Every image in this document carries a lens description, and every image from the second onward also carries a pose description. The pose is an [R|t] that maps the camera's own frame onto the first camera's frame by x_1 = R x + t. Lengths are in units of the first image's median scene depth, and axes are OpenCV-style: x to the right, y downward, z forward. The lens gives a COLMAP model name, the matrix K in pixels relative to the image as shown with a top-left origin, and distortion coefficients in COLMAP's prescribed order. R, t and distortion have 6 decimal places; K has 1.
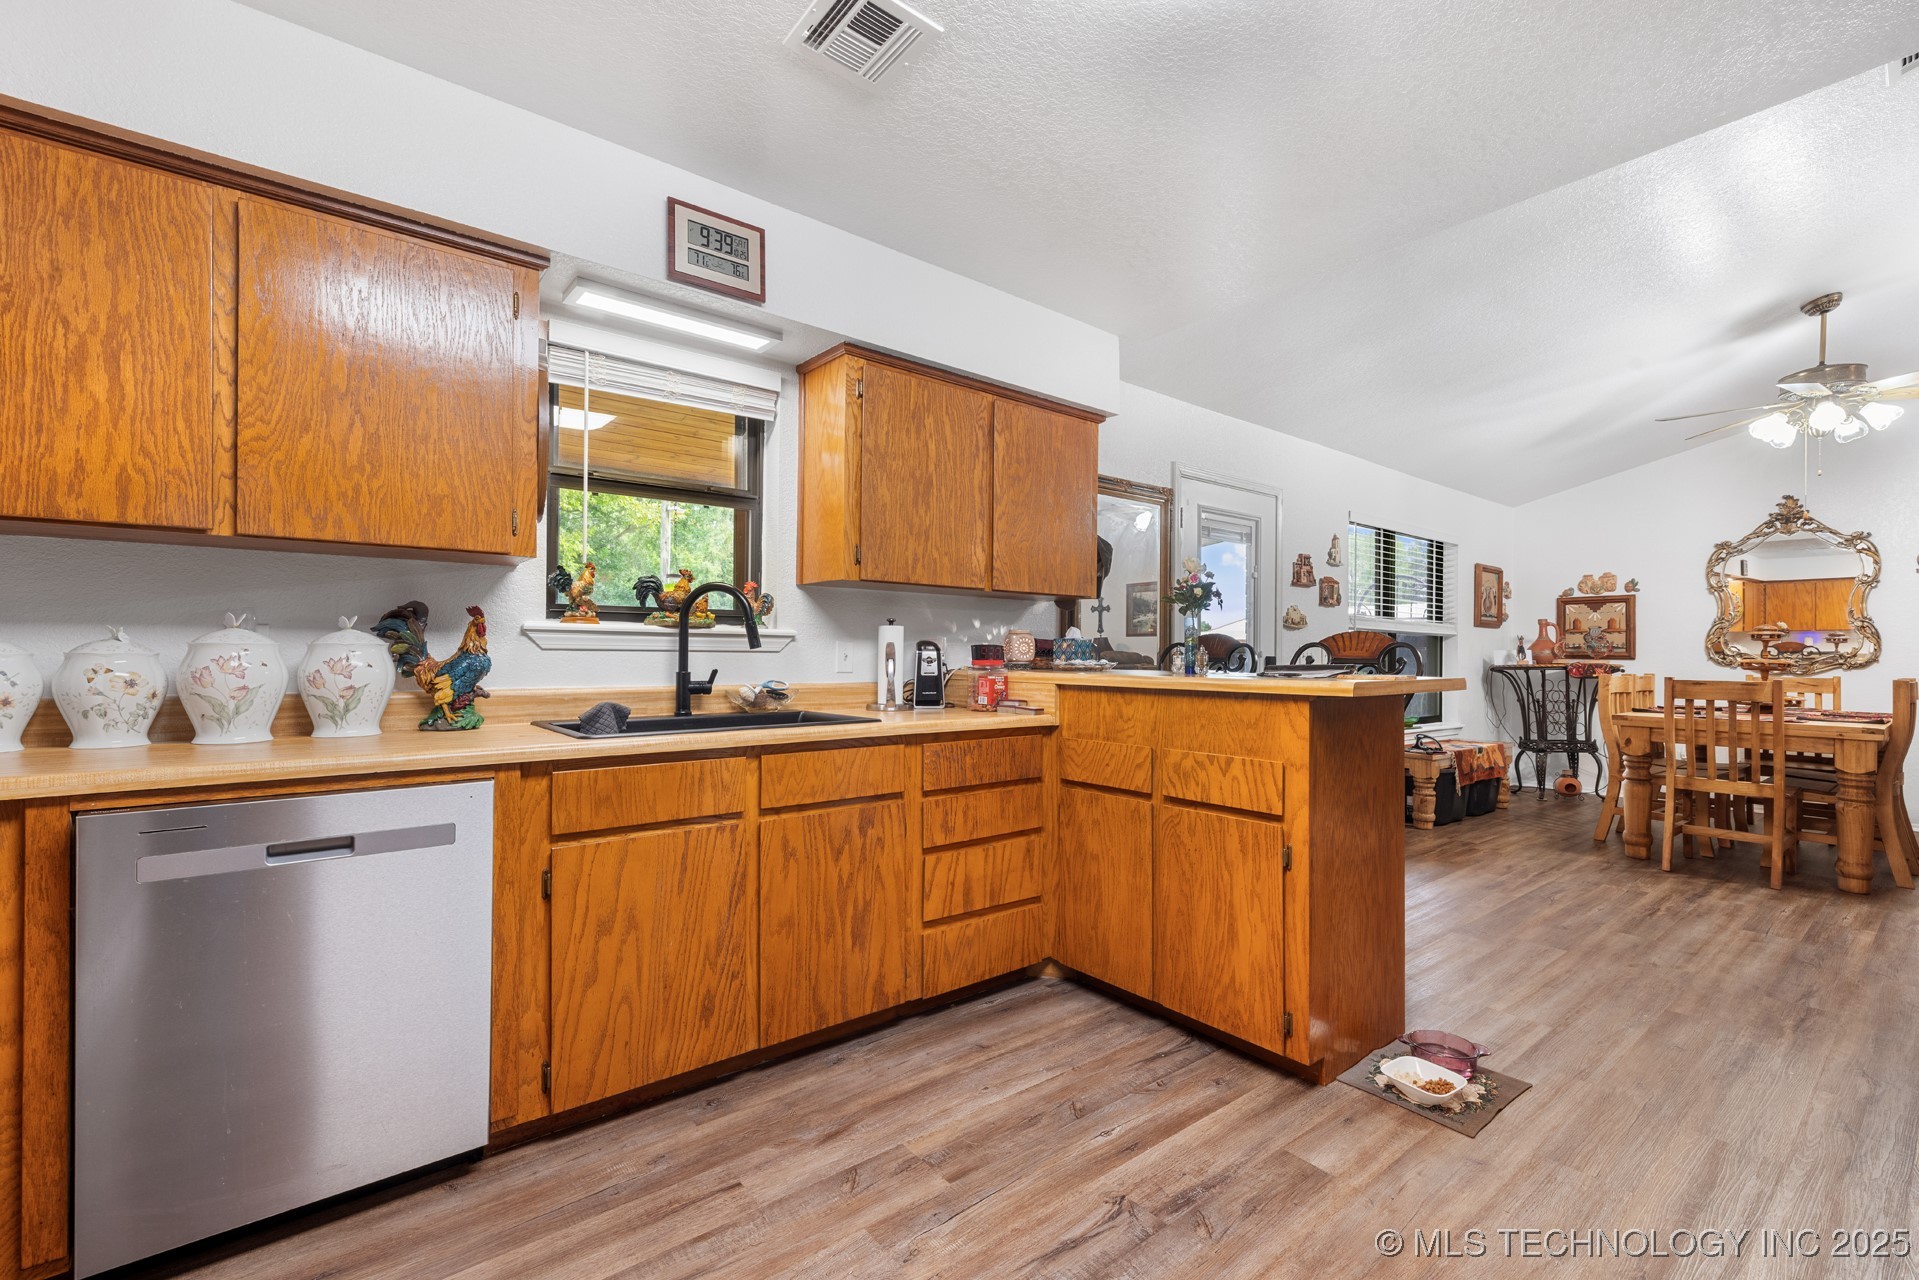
lens RADIAL K [[809.9, 0, 954.4], [0, 809.9, 645.7], [0, 0, 1]] dist [0.001902, 0.000413]
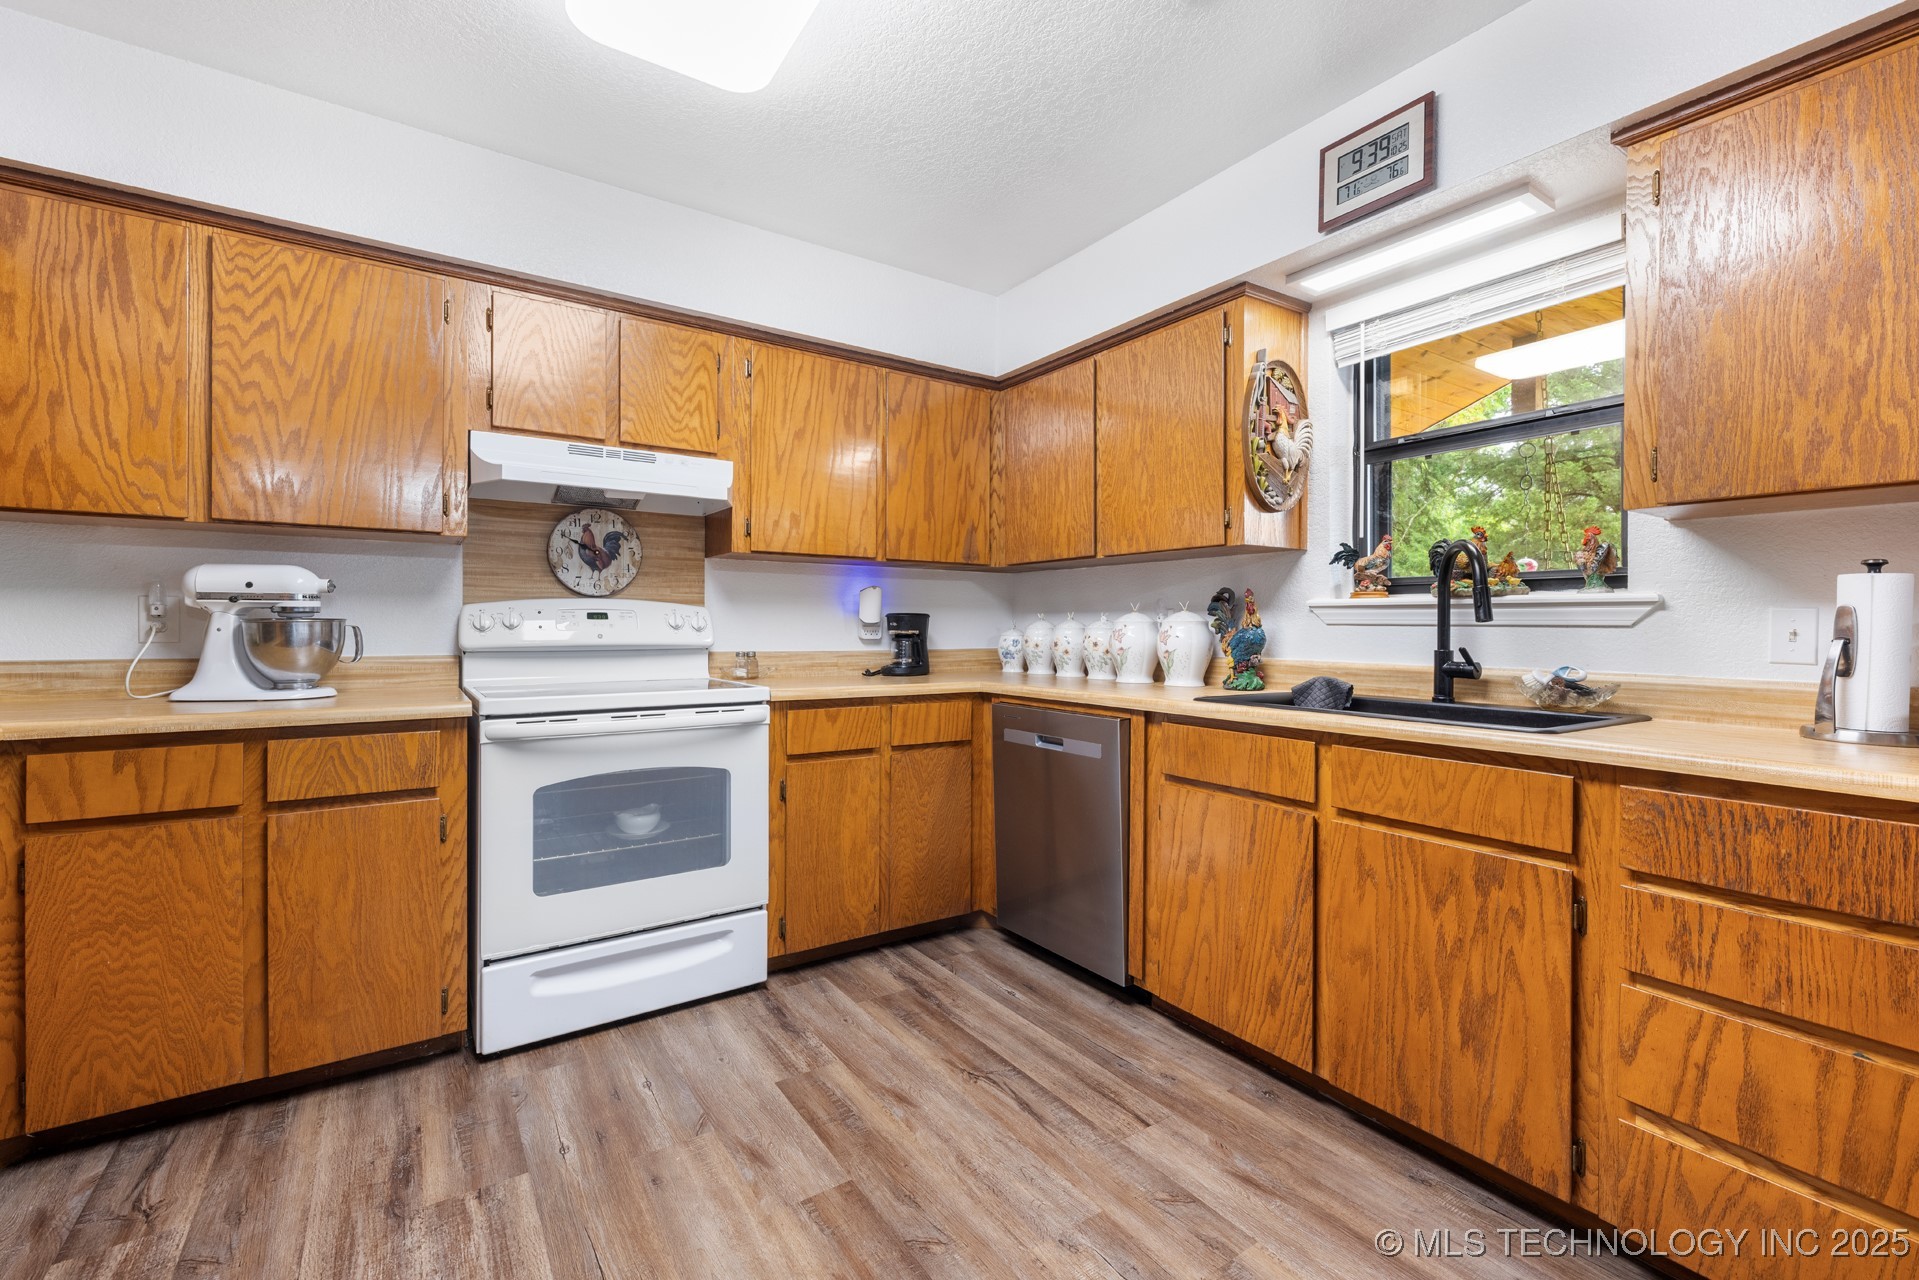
lens RADIAL K [[809.9, 0, 954.5], [0, 809.9, 625.8], [0, 0, 1]] dist [0.001902, 0.000413]
pose [[-0.070458, -0.007751, -0.997485, 0.638396], [0.001448, 0.999968, -0.007872, 0.014789], [0.997514, -0.001999, -0.070444, 0.644825]]
